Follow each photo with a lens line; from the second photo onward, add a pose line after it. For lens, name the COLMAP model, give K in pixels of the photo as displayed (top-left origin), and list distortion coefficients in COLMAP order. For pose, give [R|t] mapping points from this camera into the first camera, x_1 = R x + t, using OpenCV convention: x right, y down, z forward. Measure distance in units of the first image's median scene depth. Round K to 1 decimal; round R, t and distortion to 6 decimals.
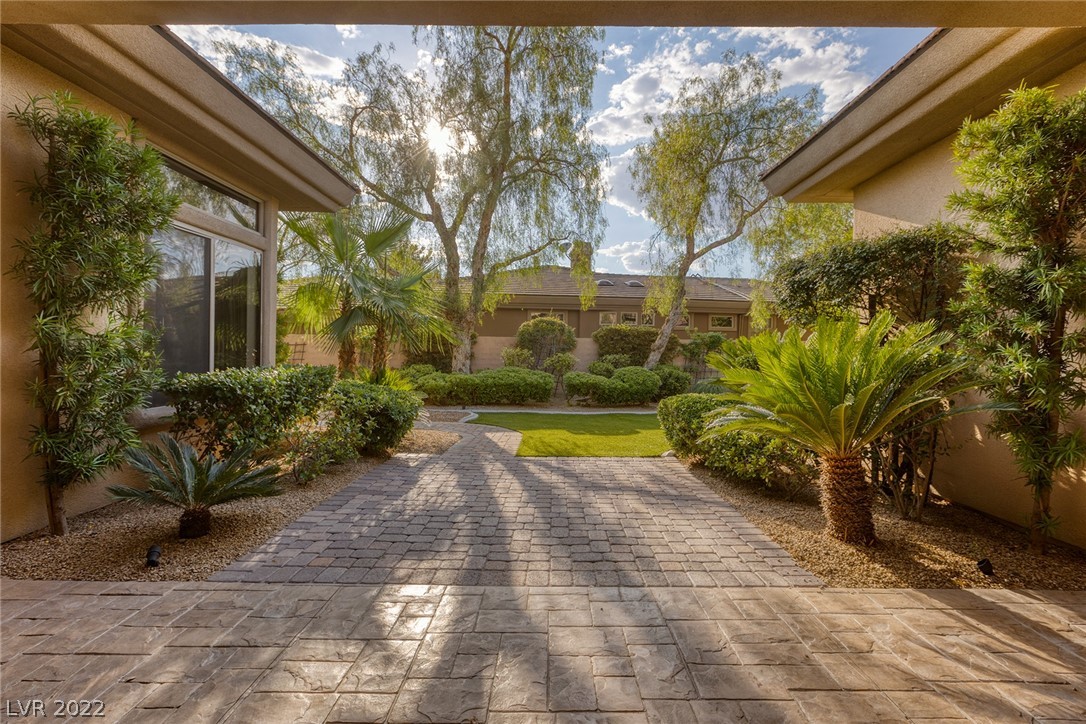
lens RADIAL K [[494.3, 0, 544.1], [0, 494.3, 360.8], [0, 0, 1]] dist [-0.001761, -0.000258]
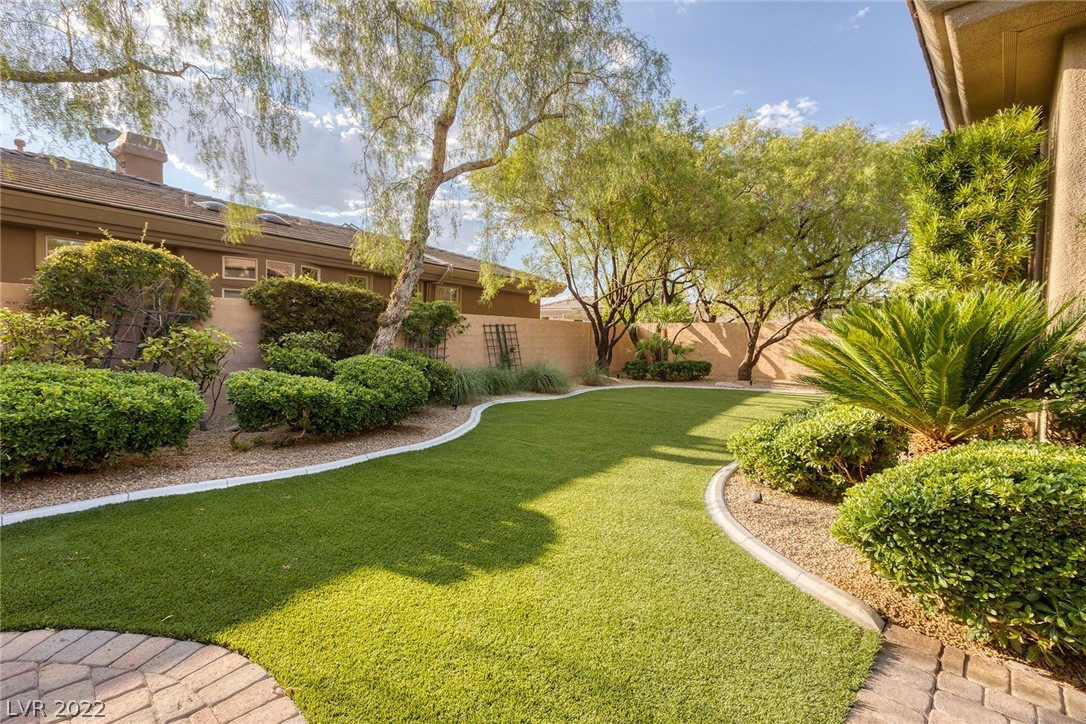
lens RADIAL K [[494.3, 0, 542.4], [0, 494.3, 360.8], [0, 0, 1]] dist [-0.001761, -0.000258]
pose [[0.667180, -0.032221, 0.744199, -0.082168], [0.002712, 0.999162, 0.040828, -0.003506], [-0.744892, -0.025221, 0.666709, 0.480514]]
